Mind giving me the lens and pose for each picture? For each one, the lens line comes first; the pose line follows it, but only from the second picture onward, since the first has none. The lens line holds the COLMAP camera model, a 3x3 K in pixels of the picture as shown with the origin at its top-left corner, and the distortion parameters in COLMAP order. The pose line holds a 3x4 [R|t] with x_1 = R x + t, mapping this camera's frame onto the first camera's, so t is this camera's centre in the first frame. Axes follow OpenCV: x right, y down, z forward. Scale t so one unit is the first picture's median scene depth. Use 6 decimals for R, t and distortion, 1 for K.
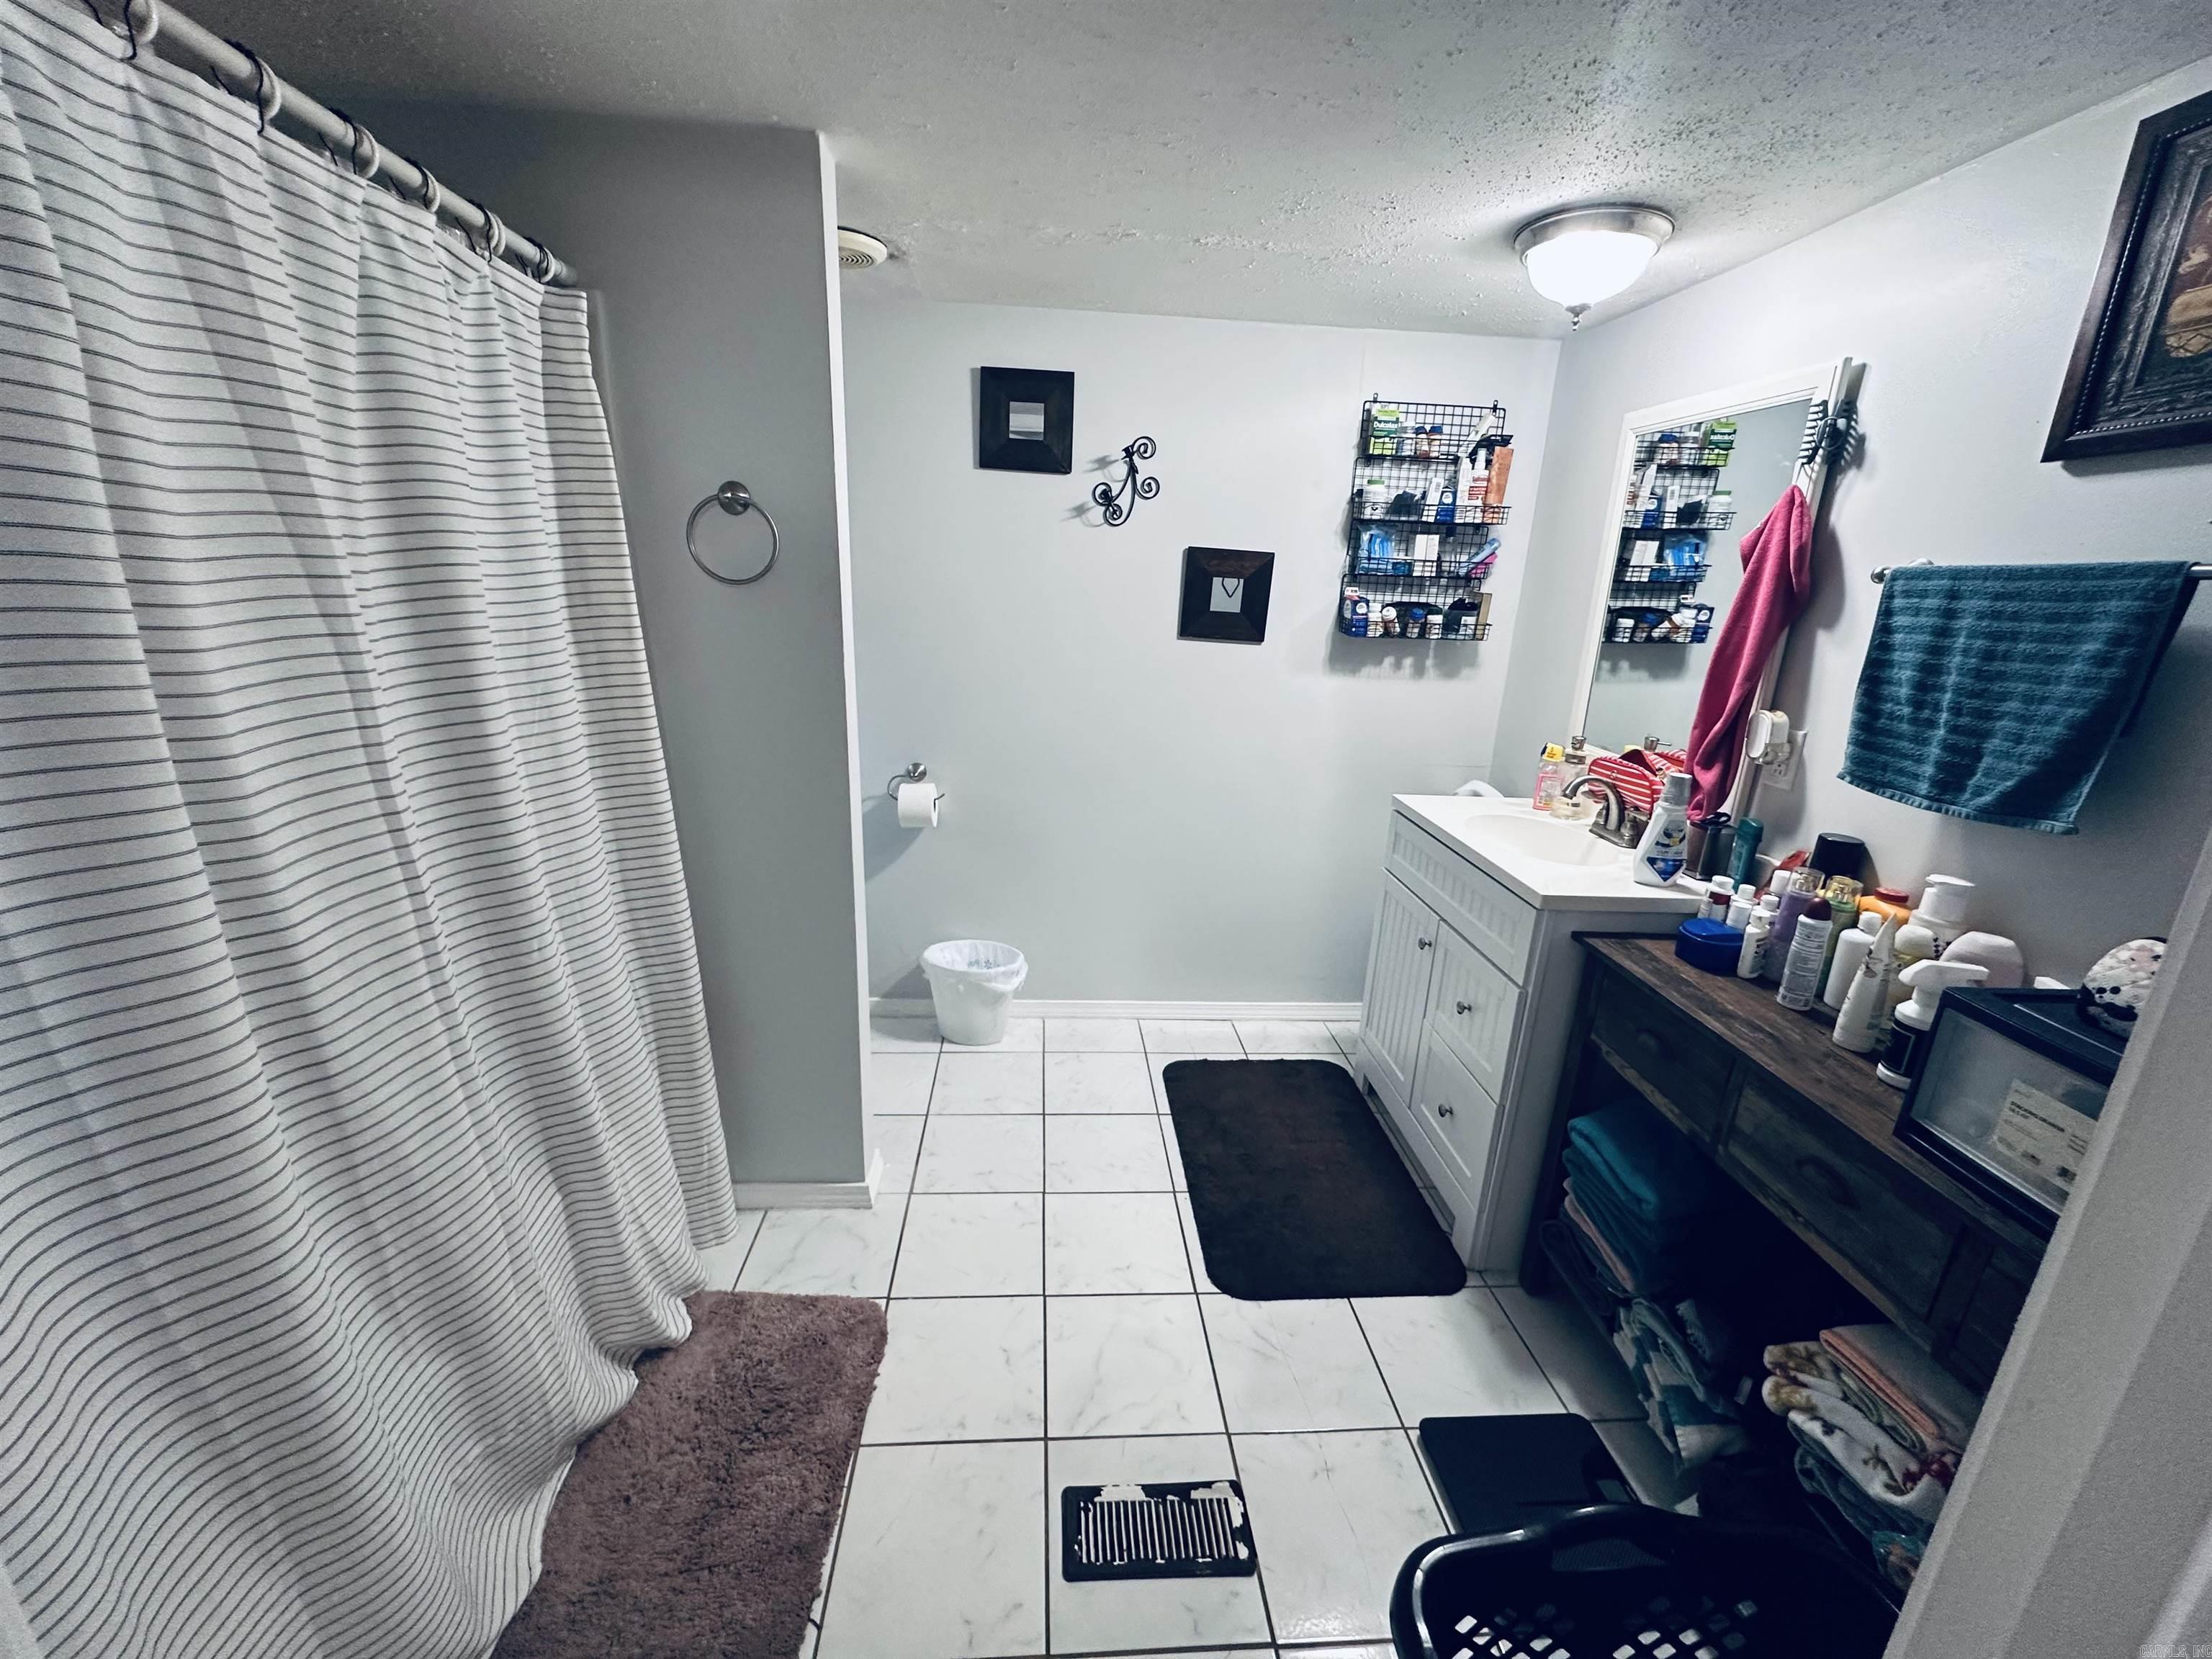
lens RADIAL K [[884.7, 0, 1106.0], [0, 884.7, 824.3], [0, 0, 1]] dist [-0.002385, -0.000335]
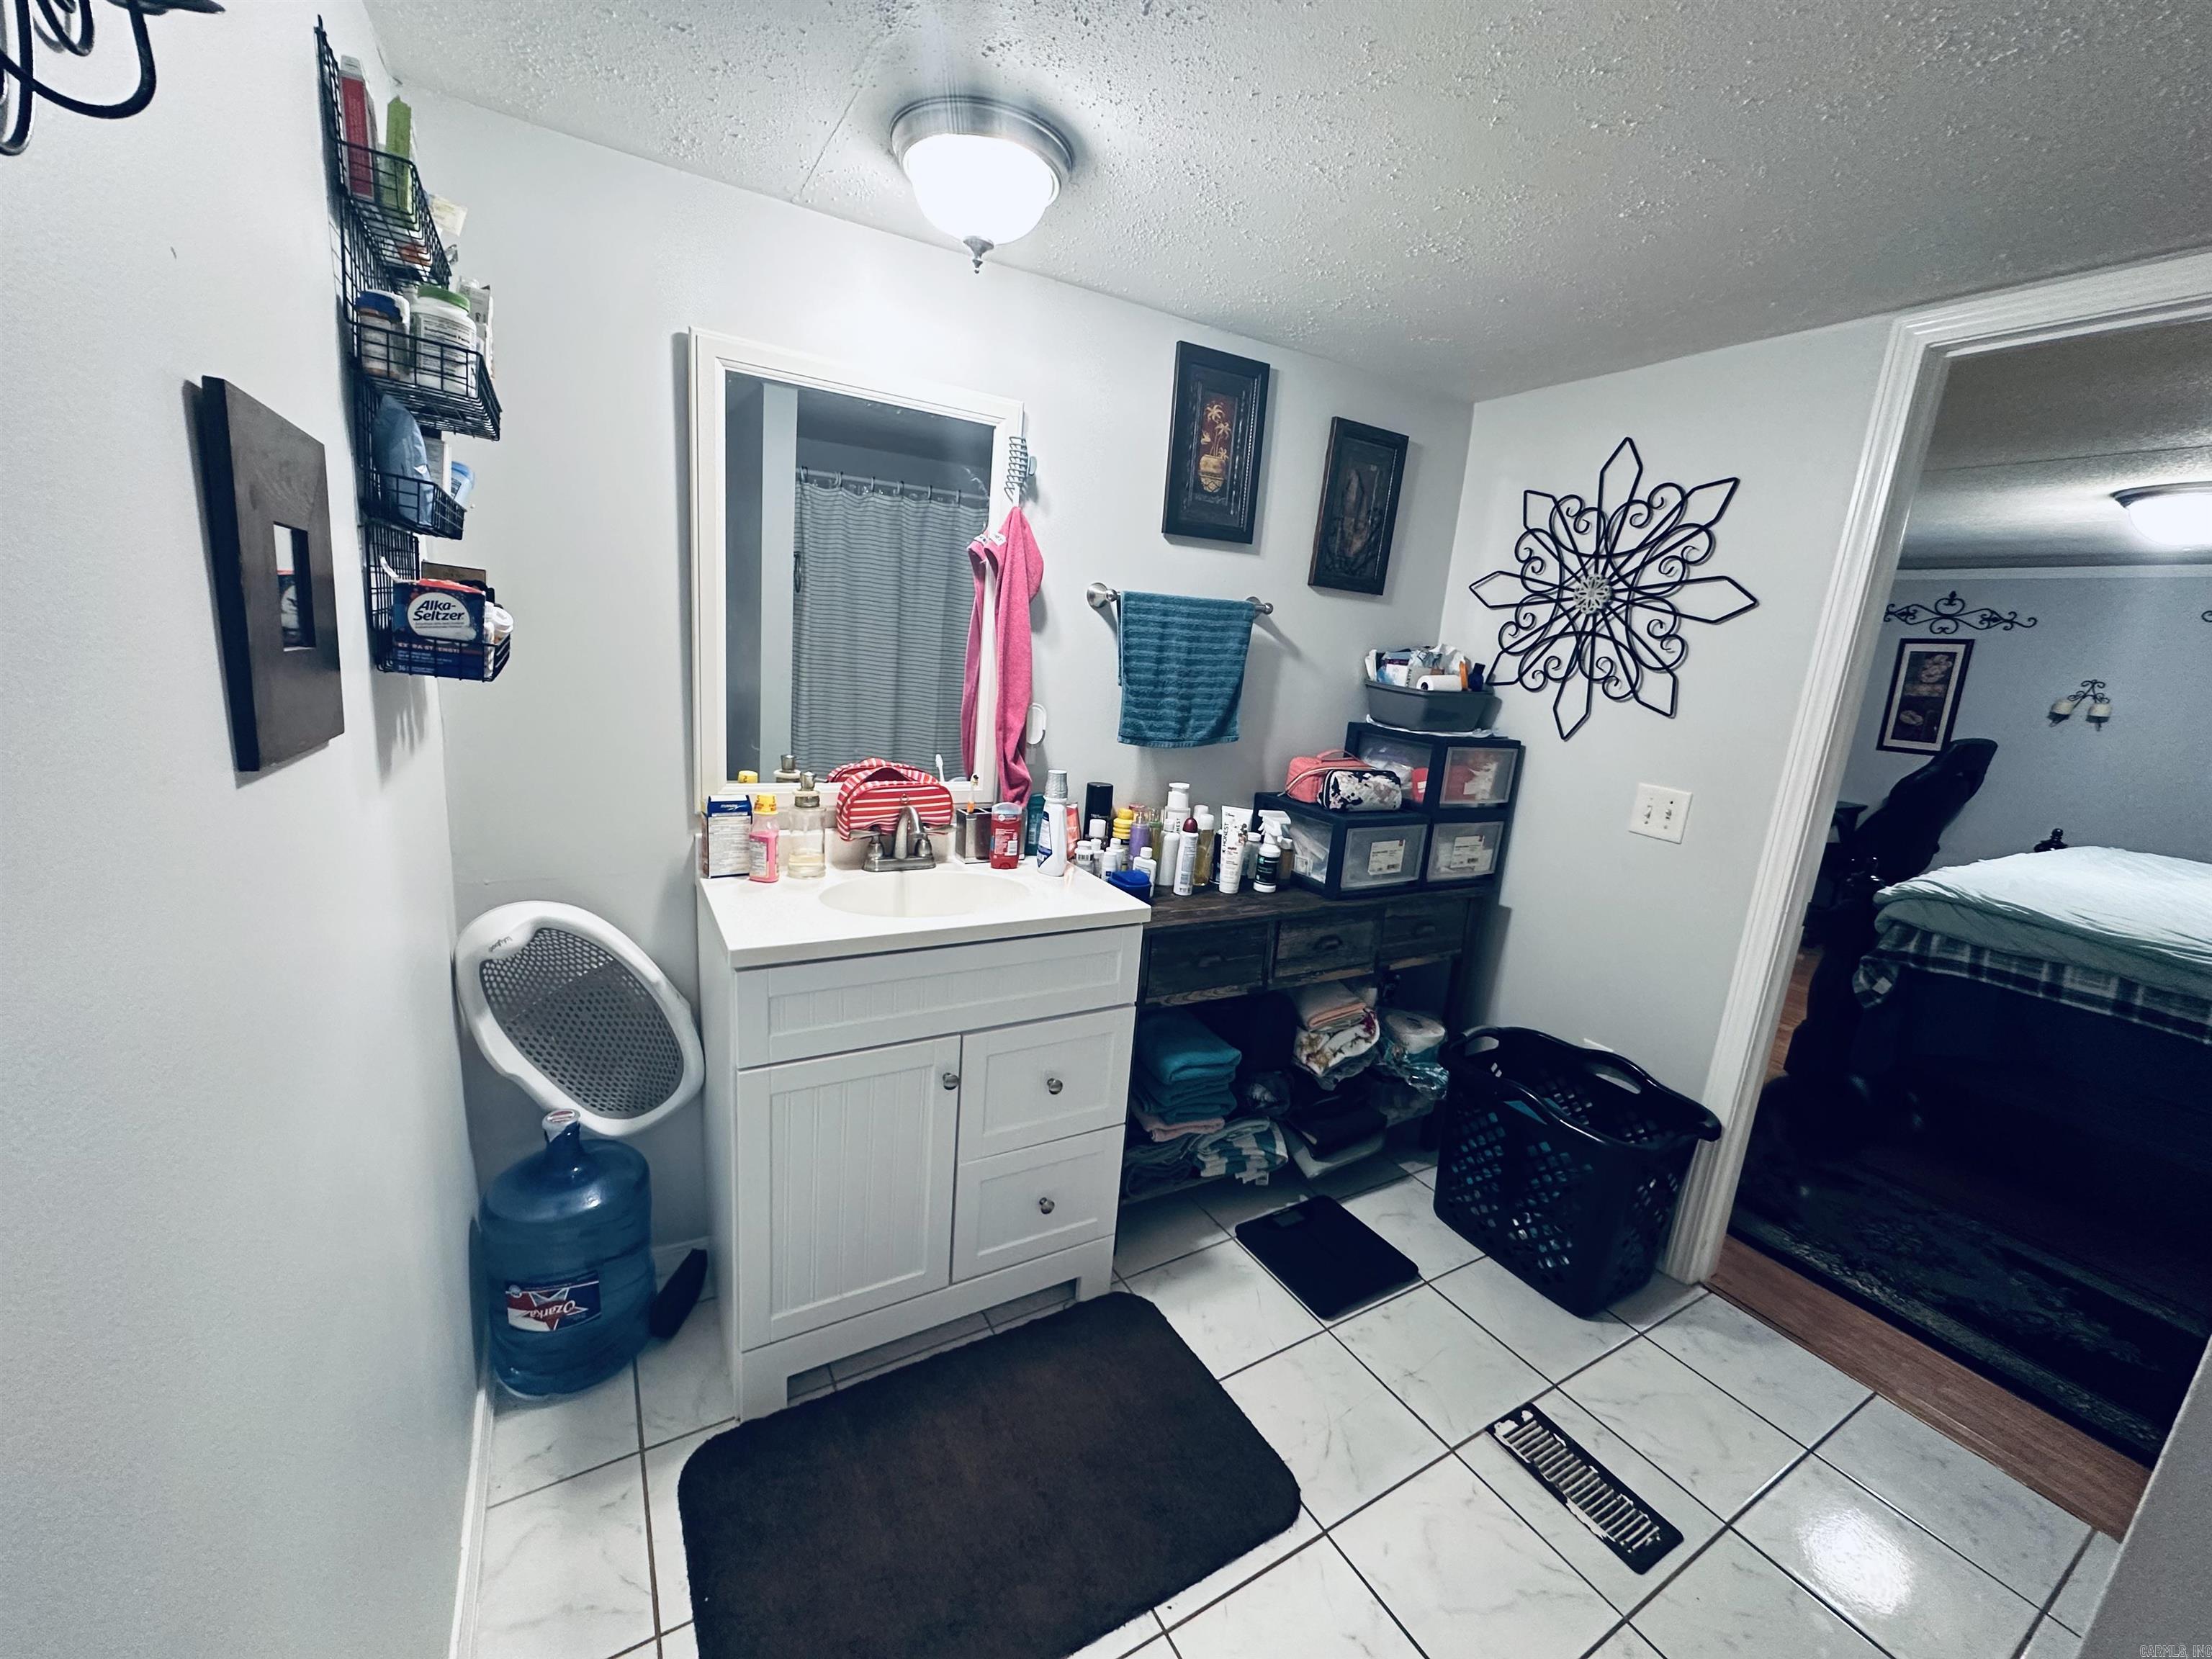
lens RADIAL K [[884.7, 0, 1104.2], [0, 884.7, 832.5], [0, 0, 1]] dist [-0.002385, -0.000335]
pose [[-0.443747, -0.262321, 0.856899, -0.428116], [0.155928, 0.919011, 0.362083, -0.471393], [-0.882482, 0.294288, -0.366905, 1.728113]]
